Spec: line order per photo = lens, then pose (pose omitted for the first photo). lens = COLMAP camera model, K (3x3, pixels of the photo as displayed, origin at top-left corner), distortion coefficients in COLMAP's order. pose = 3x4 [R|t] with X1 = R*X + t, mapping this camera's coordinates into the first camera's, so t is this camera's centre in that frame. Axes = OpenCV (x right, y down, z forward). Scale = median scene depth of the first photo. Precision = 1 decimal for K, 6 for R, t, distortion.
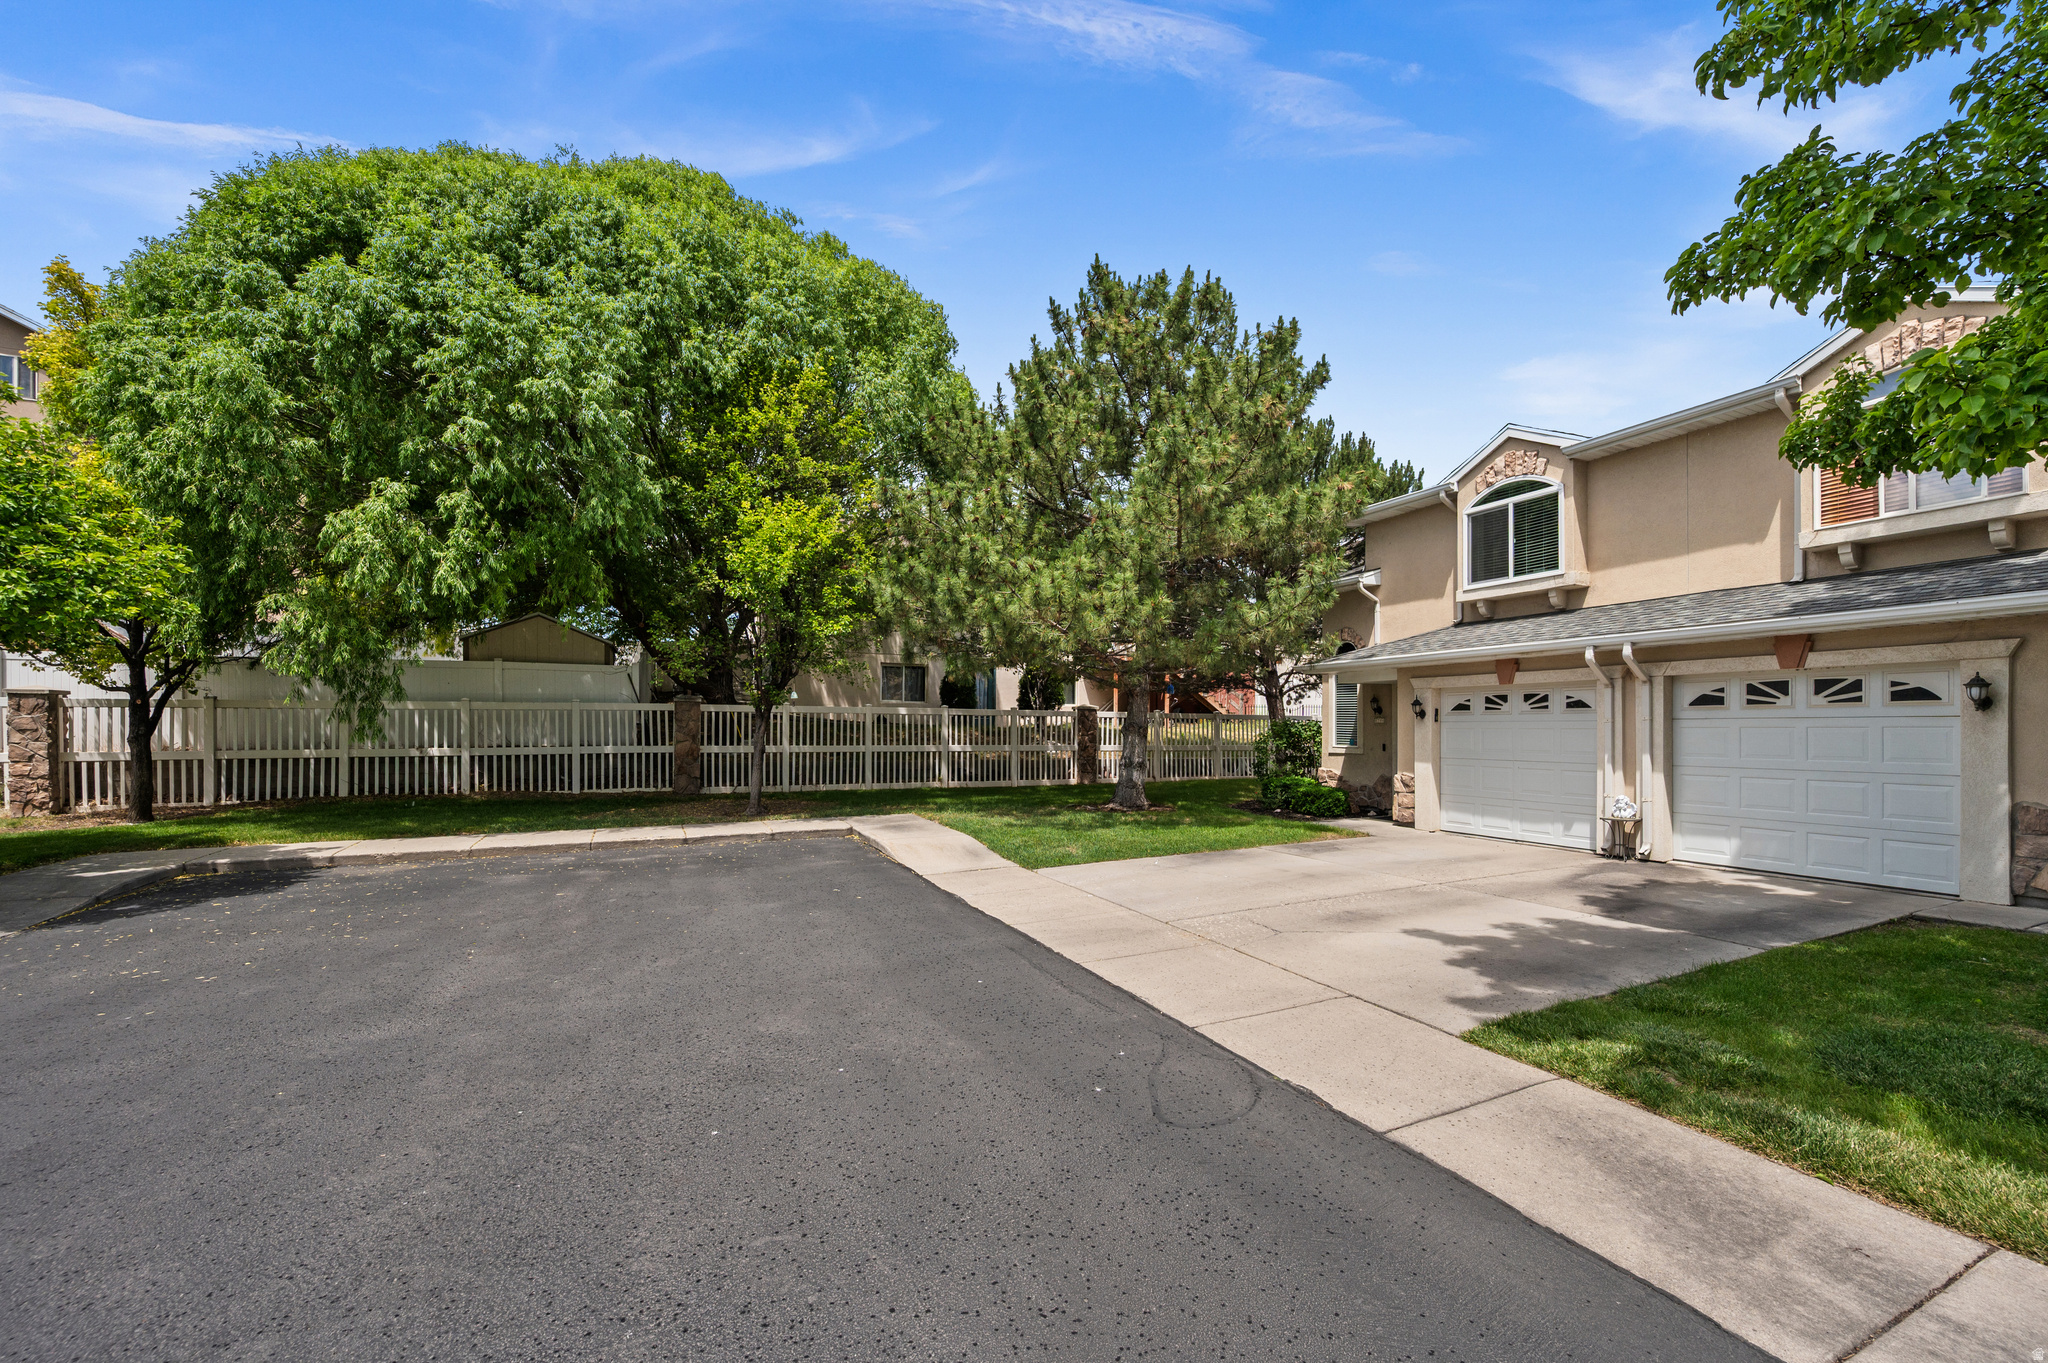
lens RADIAL K [[803.1, 0, 1027.6], [0, 803.1, 729.1], [0, 0, 1]] dist [-0.000644, -0.000095]
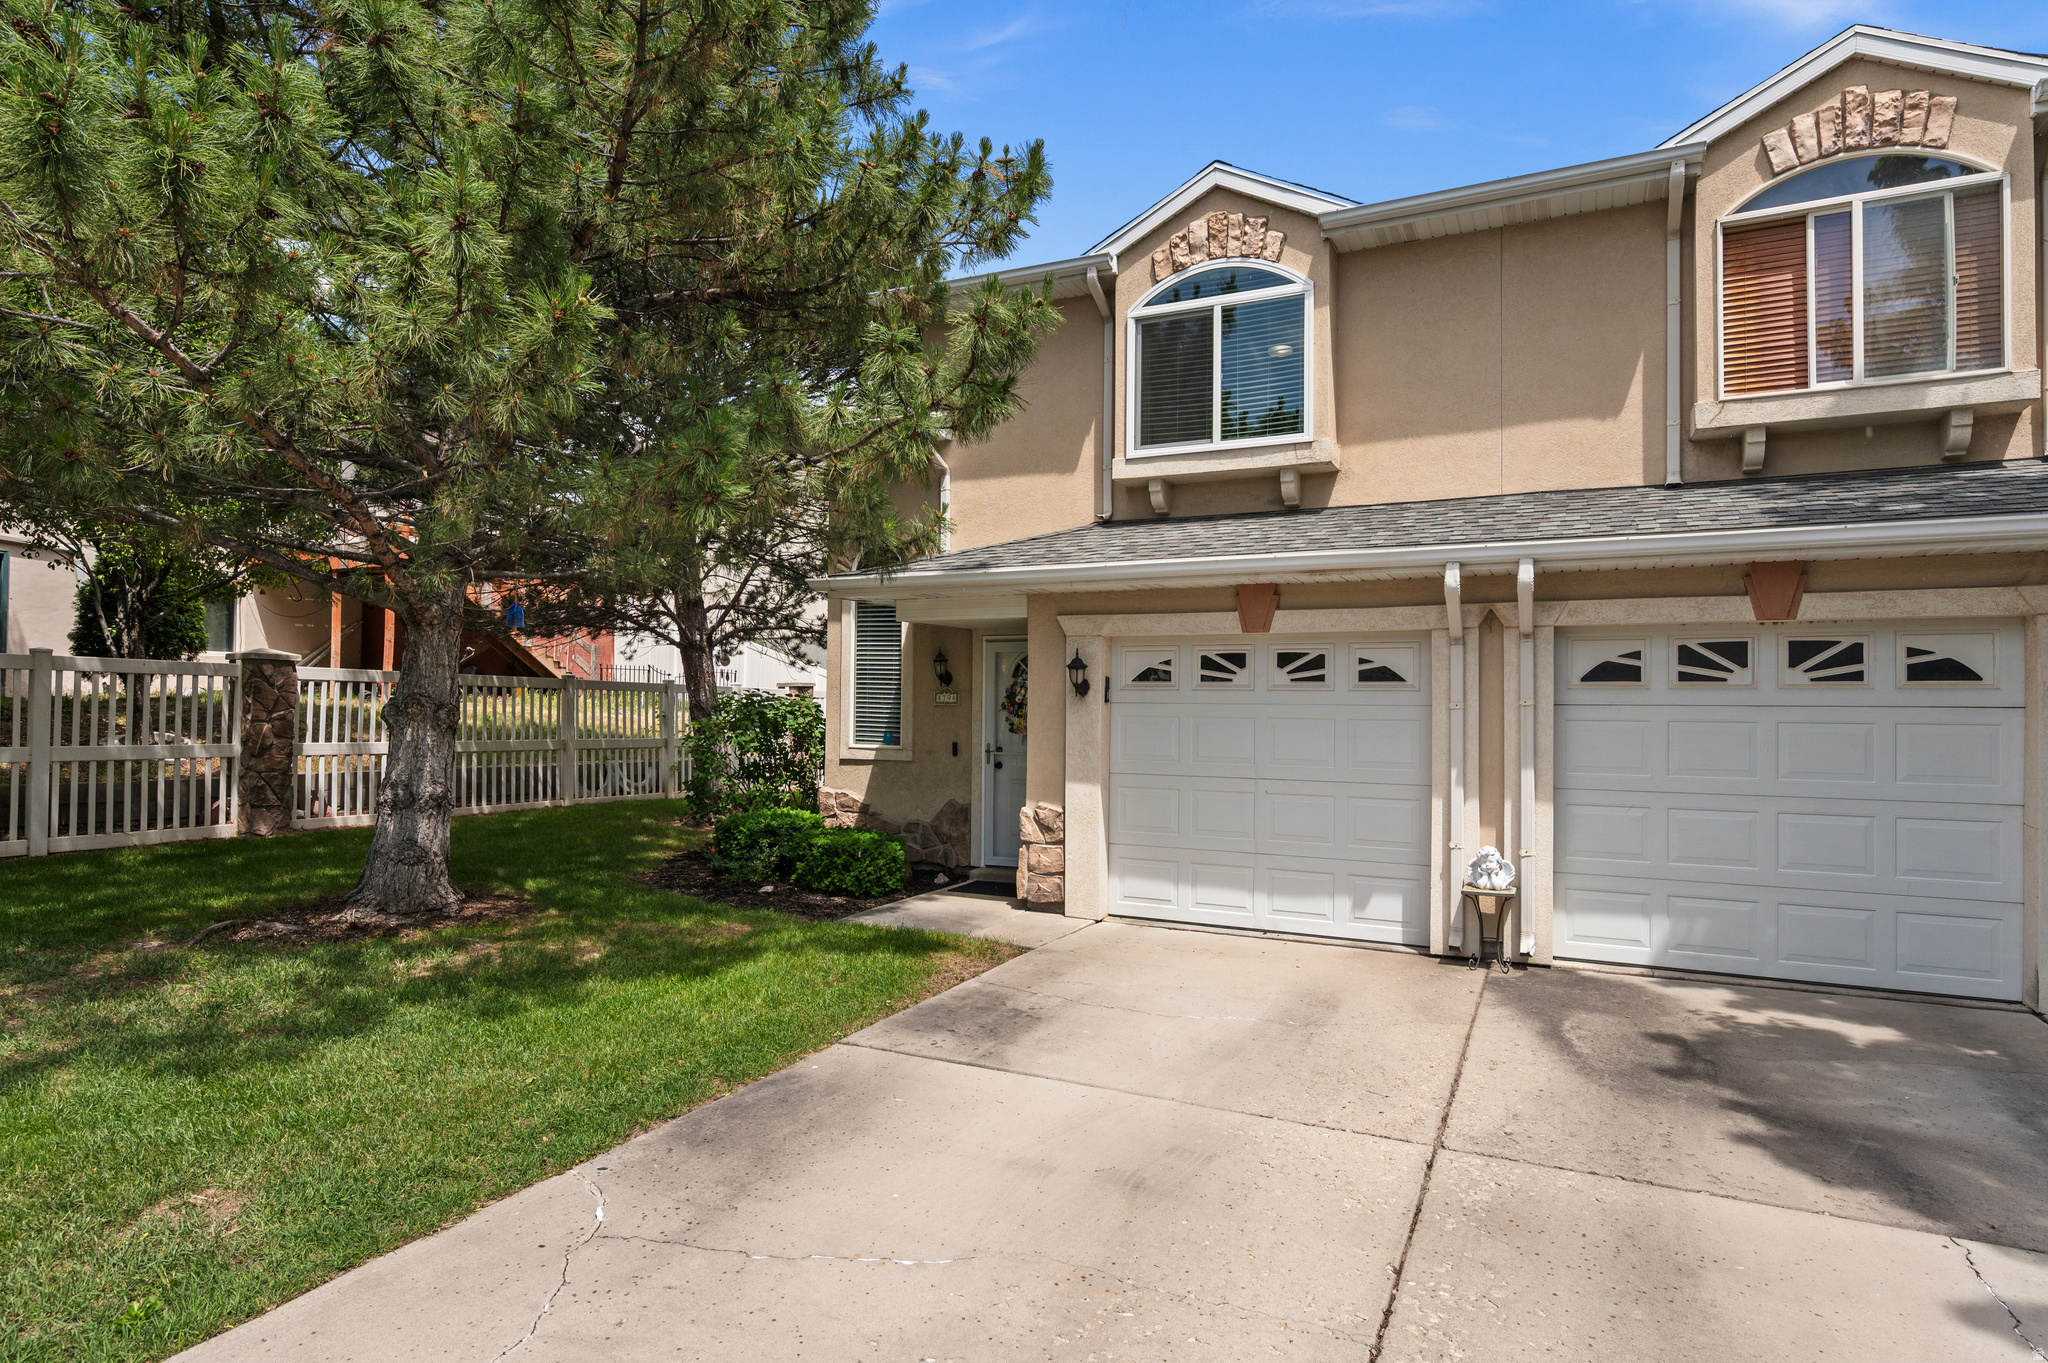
lens RADIAL K [[1108.9, 0, 1023.6], [0, 1108.9, 691.9], [0, 0, 1]] dist [-0.001514, -0.000312]
pose [[0.777233, 0.017466, 0.628970, 0.026091], [-0.010113, 0.999832, -0.015267, -0.004583], [-0.629131, 0.005506, 0.777280, 0.487199]]
